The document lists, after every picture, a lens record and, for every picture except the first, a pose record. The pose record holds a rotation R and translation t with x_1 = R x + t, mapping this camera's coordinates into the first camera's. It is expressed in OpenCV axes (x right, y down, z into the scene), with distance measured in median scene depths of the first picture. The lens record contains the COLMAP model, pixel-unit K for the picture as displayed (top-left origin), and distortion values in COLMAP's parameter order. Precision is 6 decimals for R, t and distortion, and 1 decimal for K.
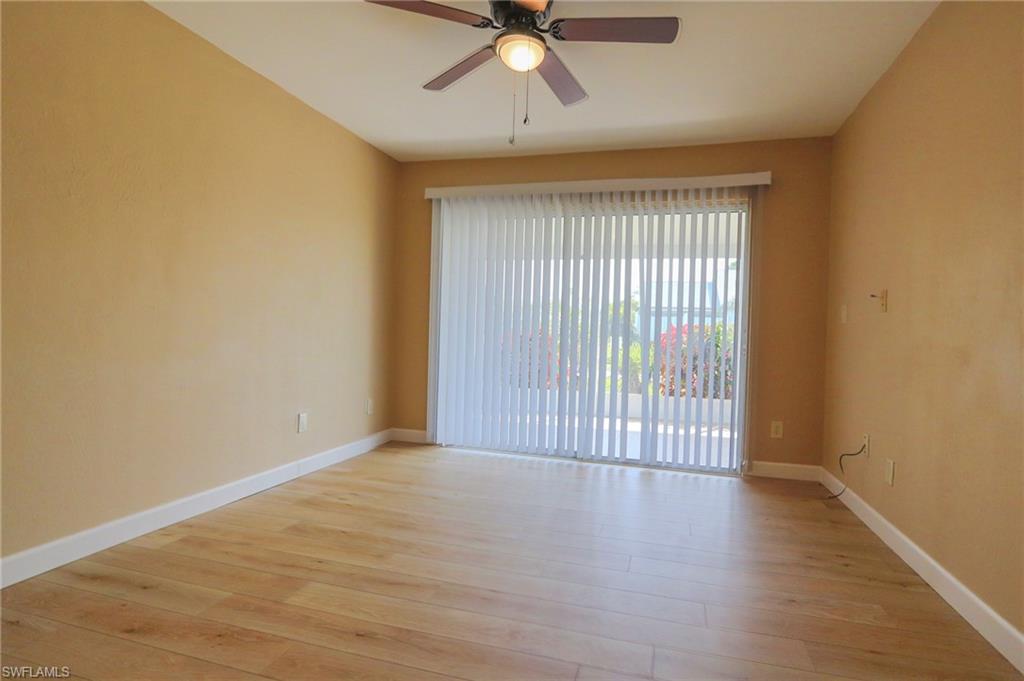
lens RADIAL K [[528.1, 0, 513.8], [0, 528.1, 344.5], [0, 0, 1]] dist [-0.017674, 0.005854]
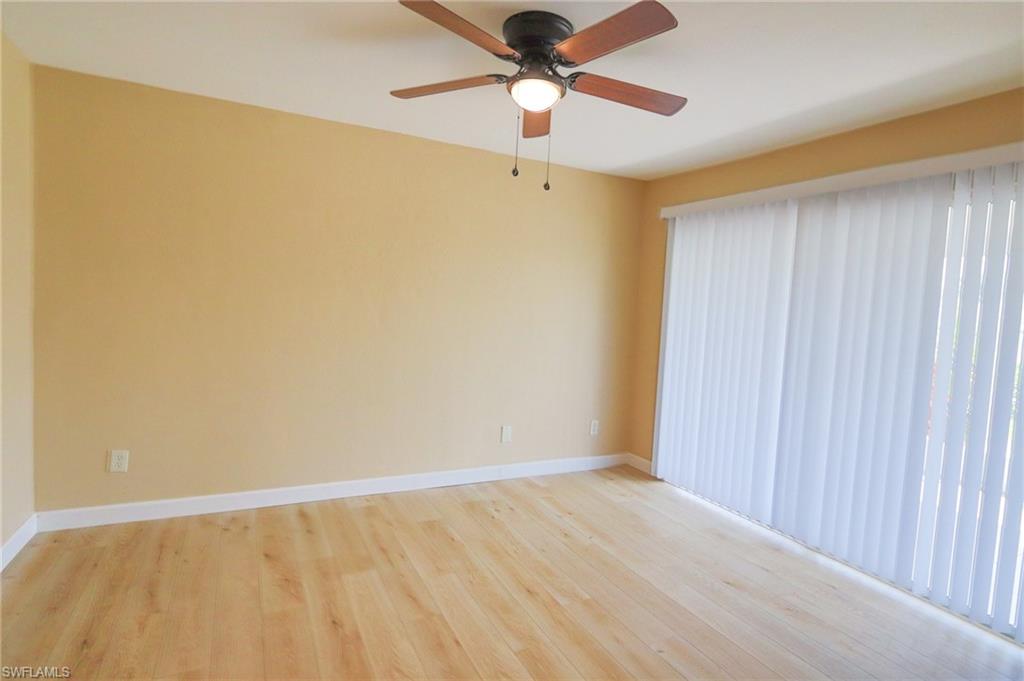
lens RADIAL K [[528.1, 0, 511.8], [0, 528.1, 335.5], [0, 0, 1]] dist [-0.017674, 0.005854]
pose [[0.681797, 0.051702, -0.729712, 0.495821], [-0.049001, 0.998487, 0.024963, -0.110412], [0.729899, 0.018737, 0.683298, 0.232660]]
